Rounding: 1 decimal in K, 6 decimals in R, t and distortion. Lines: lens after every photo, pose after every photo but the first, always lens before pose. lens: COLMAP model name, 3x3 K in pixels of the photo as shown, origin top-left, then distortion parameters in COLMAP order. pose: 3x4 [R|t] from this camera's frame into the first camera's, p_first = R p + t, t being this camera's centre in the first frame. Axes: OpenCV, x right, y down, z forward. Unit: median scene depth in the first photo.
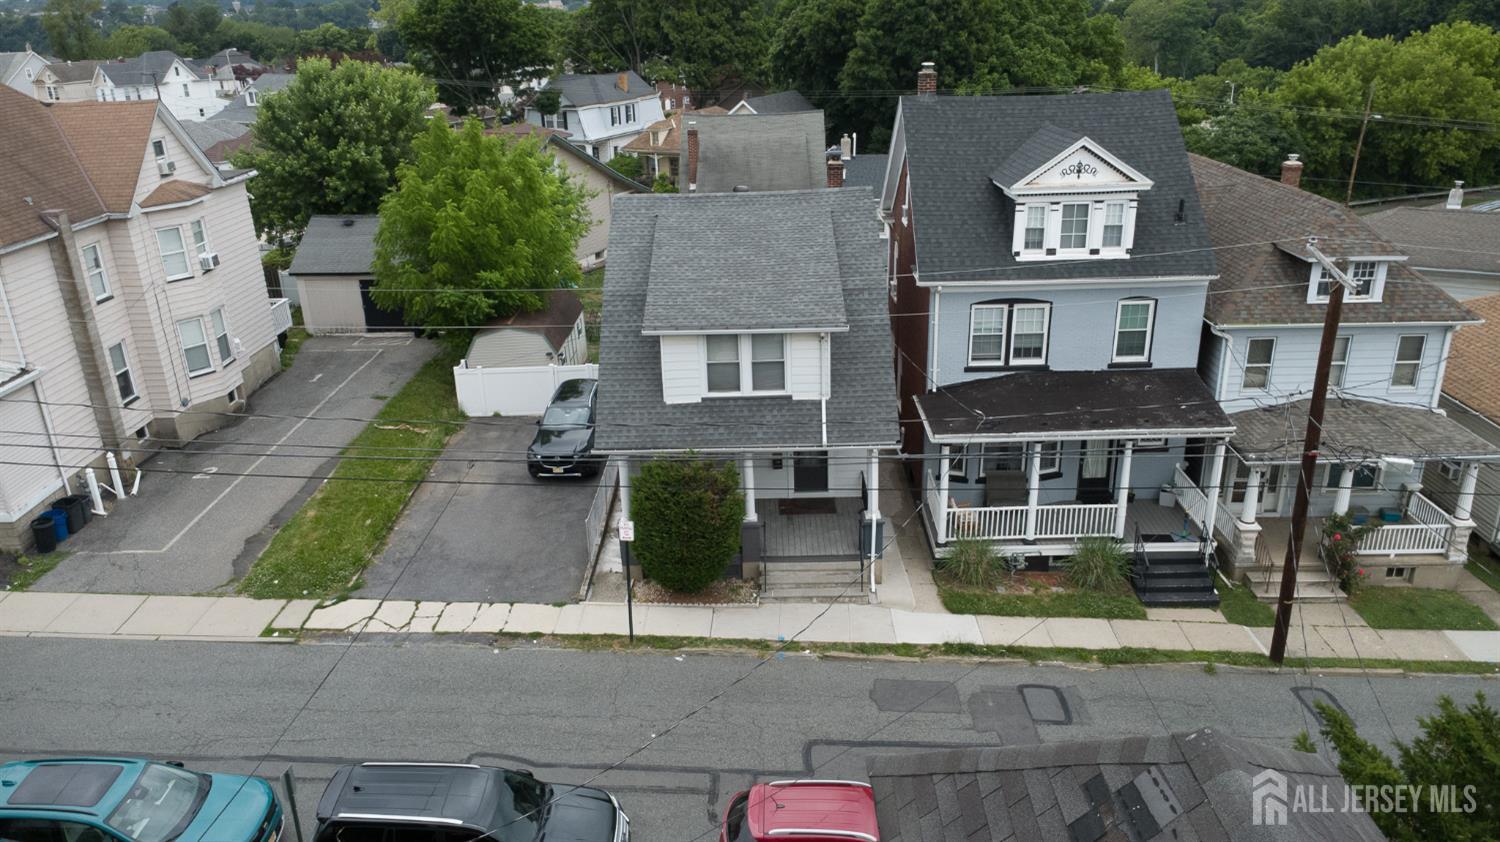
lens RADIAL K [[1056.9, 0, 750.0], [0, 1056.9, 421.0], [0, 0, 1]] dist [0.003301, -0.002044]
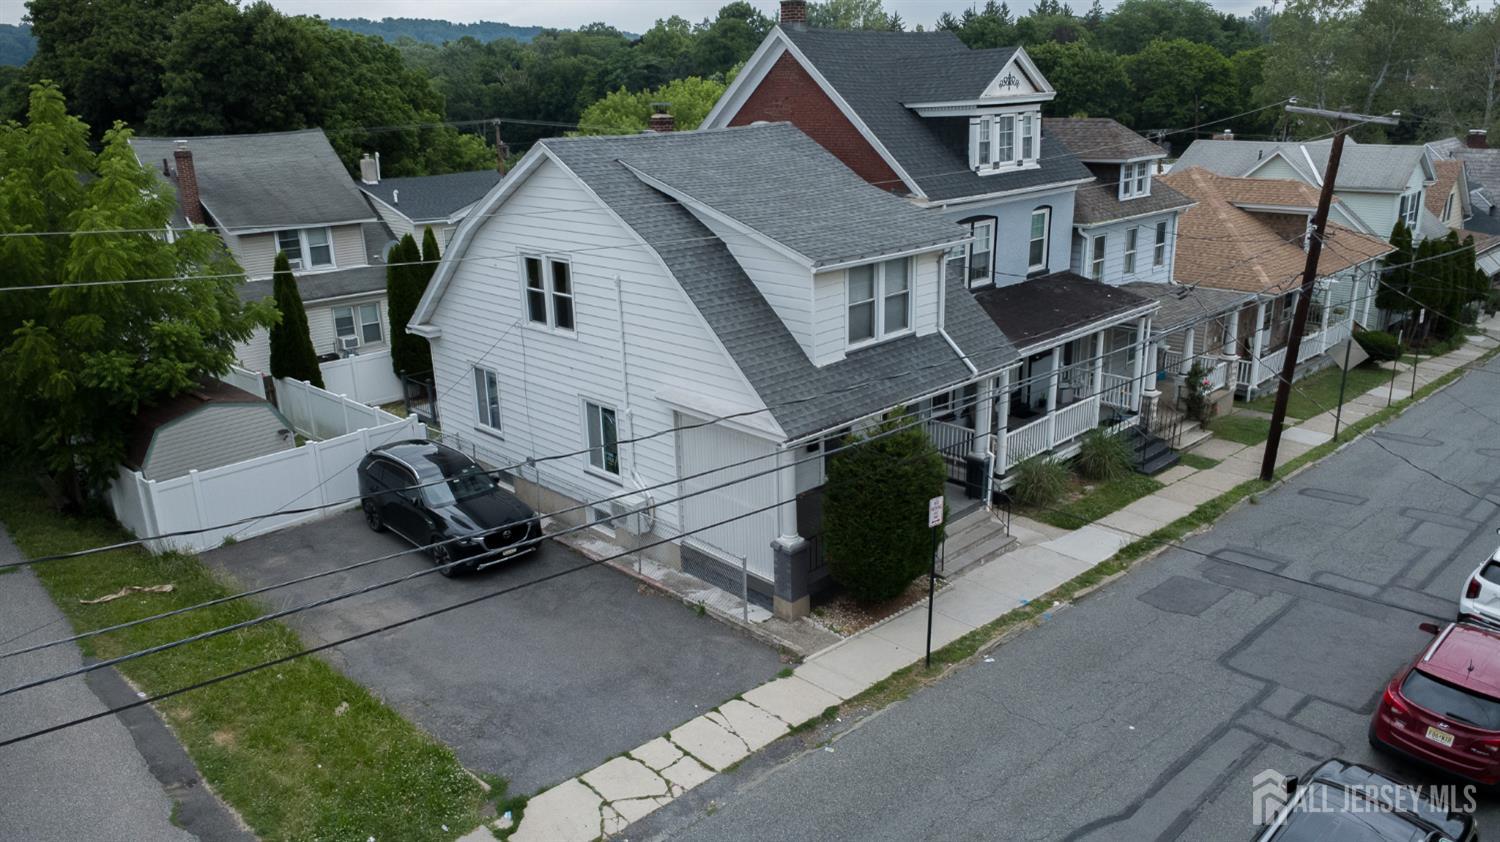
lens RADIAL K [[1056.9, 0, 750.0], [0, 1056.9, 421.0], [0, 0, 1]] dist [0.003301, -0.002044]
pose [[0.709648, -0.205807, 0.673827, -0.615595], [0.264781, 0.964182, 0.015633, -0.003979], [-0.652909, 0.167322, 0.738724, 0.459902]]
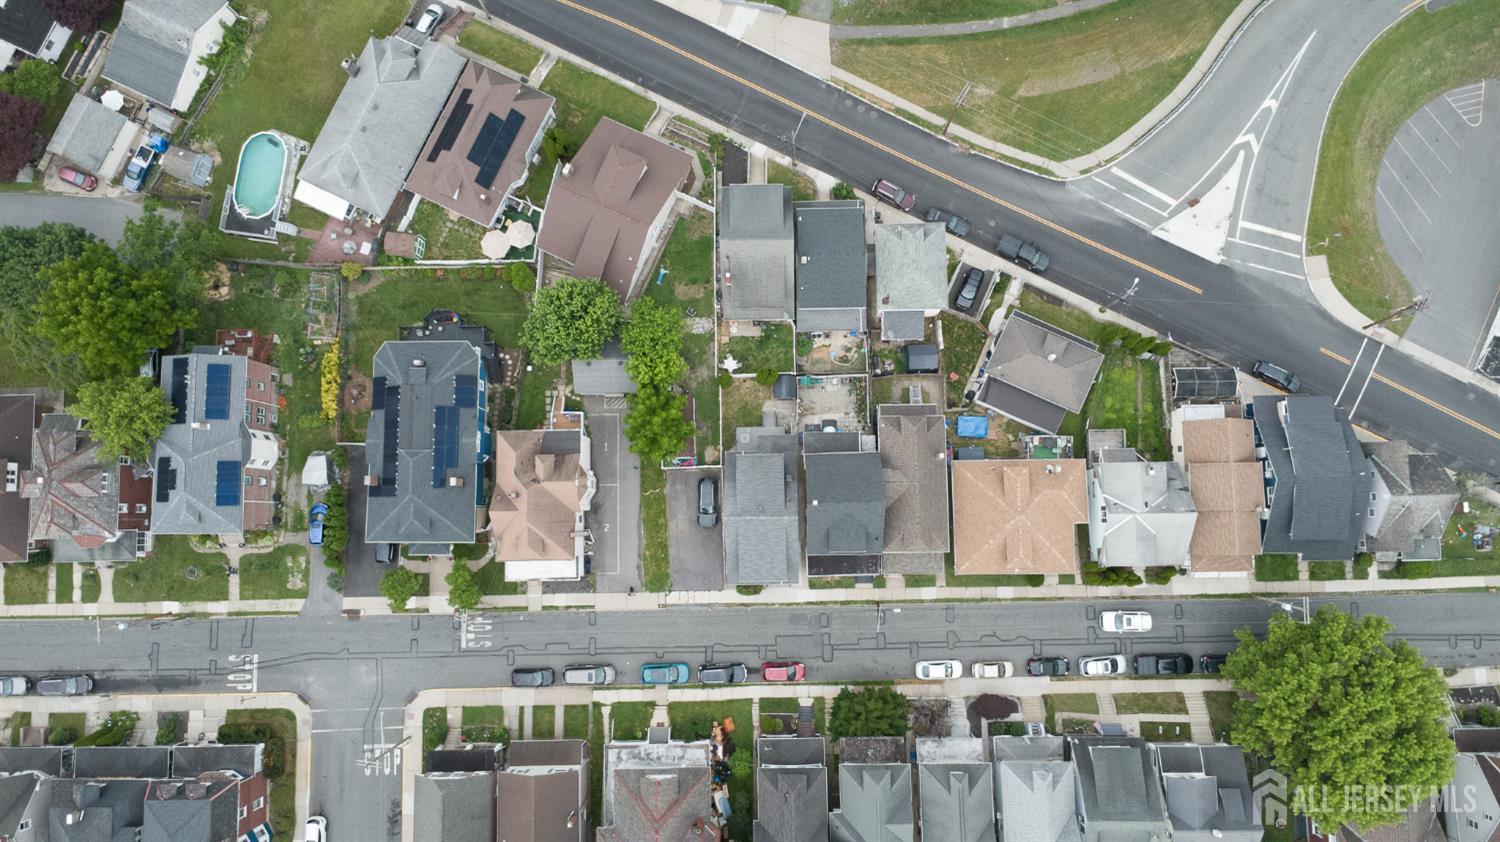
lens RADIAL K [[1056.9, 0, 750.0], [0, 1056.9, 421.0], [0, 0, 1]] dist [0.003301, -0.002044]
pose [[0.999540, -0.029011, 0.008892, -0.073563], [0.005608, 0.464632, 0.885486, -3.899274], [-0.029821, -0.885029, 0.464581, -0.397548]]
